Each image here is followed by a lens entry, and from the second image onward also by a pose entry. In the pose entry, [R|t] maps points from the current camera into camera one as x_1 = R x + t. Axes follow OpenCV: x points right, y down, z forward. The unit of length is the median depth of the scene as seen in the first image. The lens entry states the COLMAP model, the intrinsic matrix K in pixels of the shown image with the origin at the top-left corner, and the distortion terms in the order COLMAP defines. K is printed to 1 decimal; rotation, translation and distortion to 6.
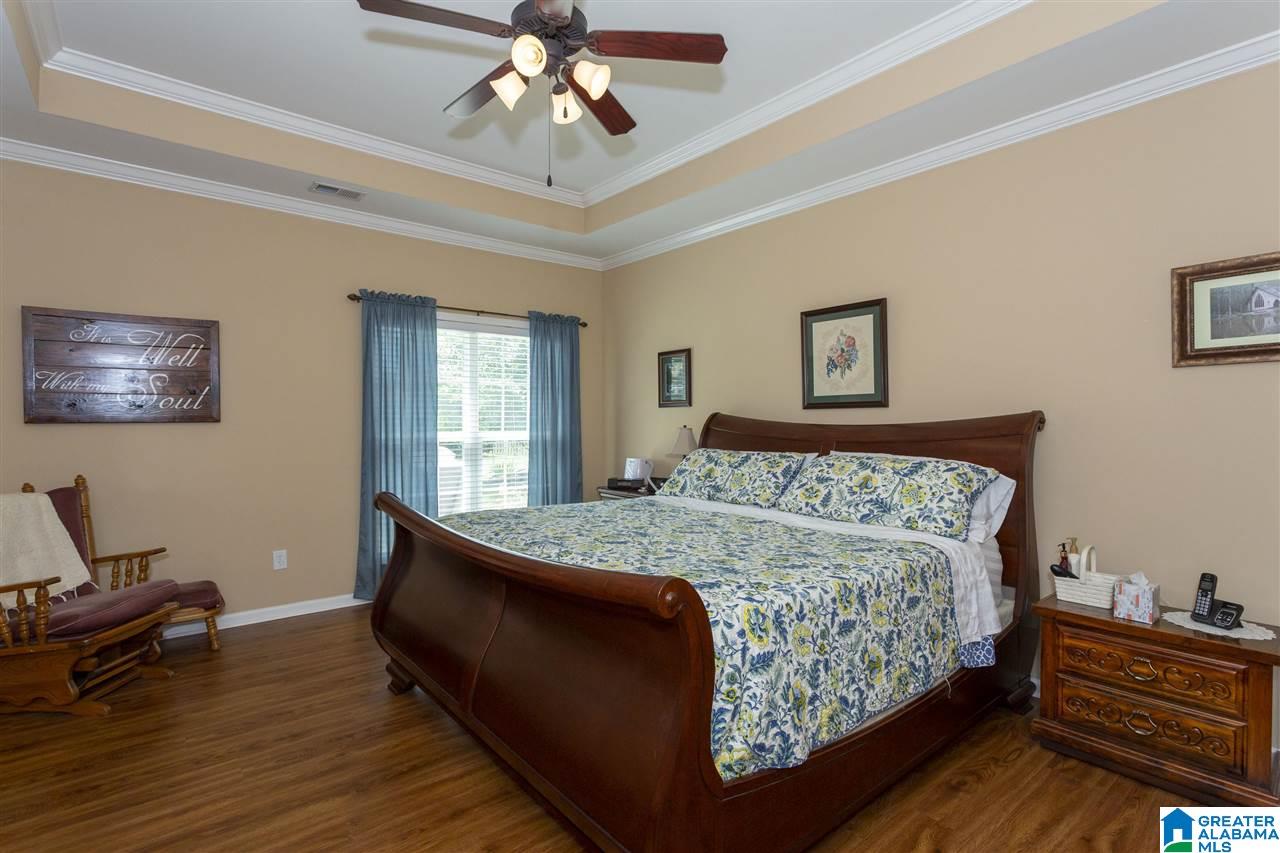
lens RADIAL K [[625.2, 0, 641.6], [0, 625.2, 419.3], [0, 0, 1]] dist [0.003246, 0.002667]
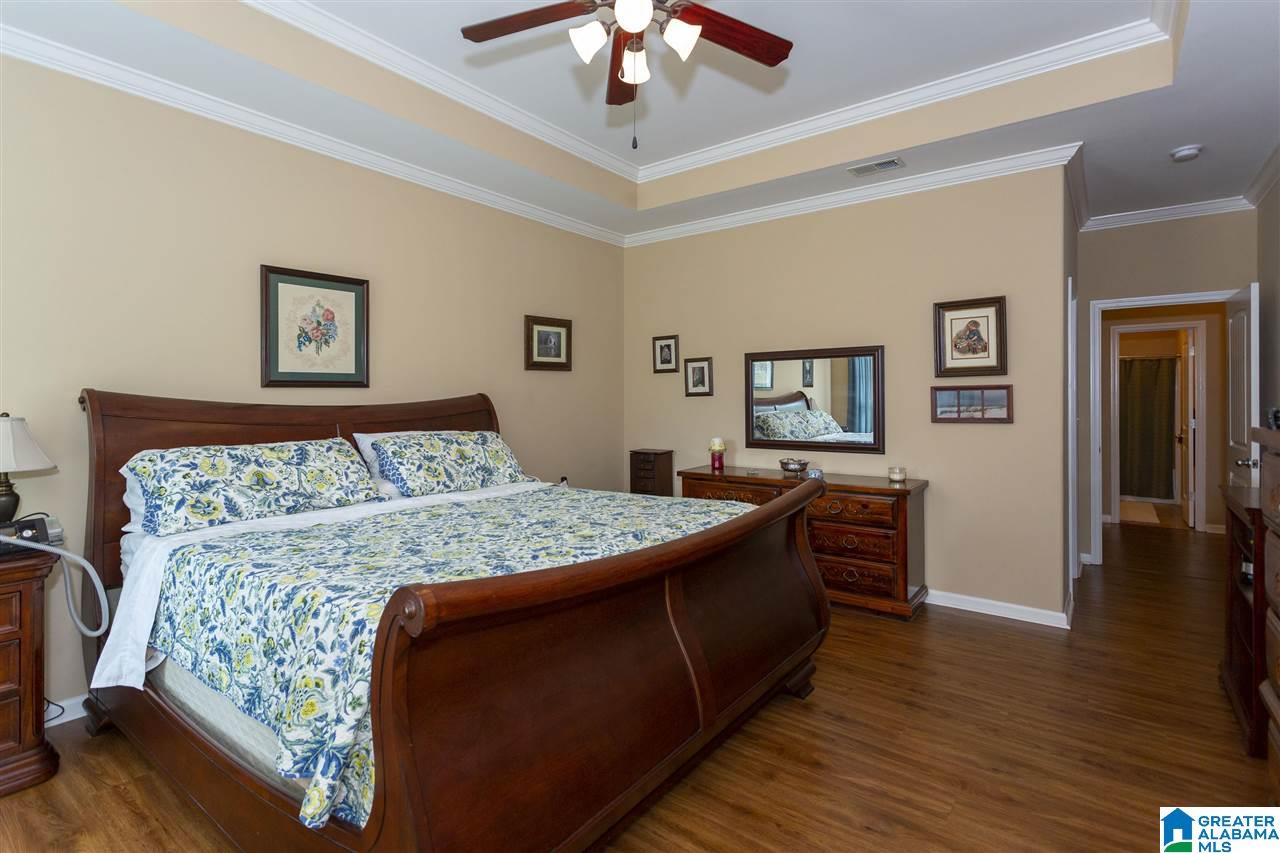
lens RADIAL K [[602.0, 0, 649.2], [0, 602.0, 398.2], [0, 0, 1]] dist [-0.000945, 0.003582]
pose [[-0.238126, 0.003813, 0.971227, -0.641468], [0.006276, 0.999977, -0.002387, 0.002893], [-0.971214, 0.005527, -0.238145, 0.754713]]
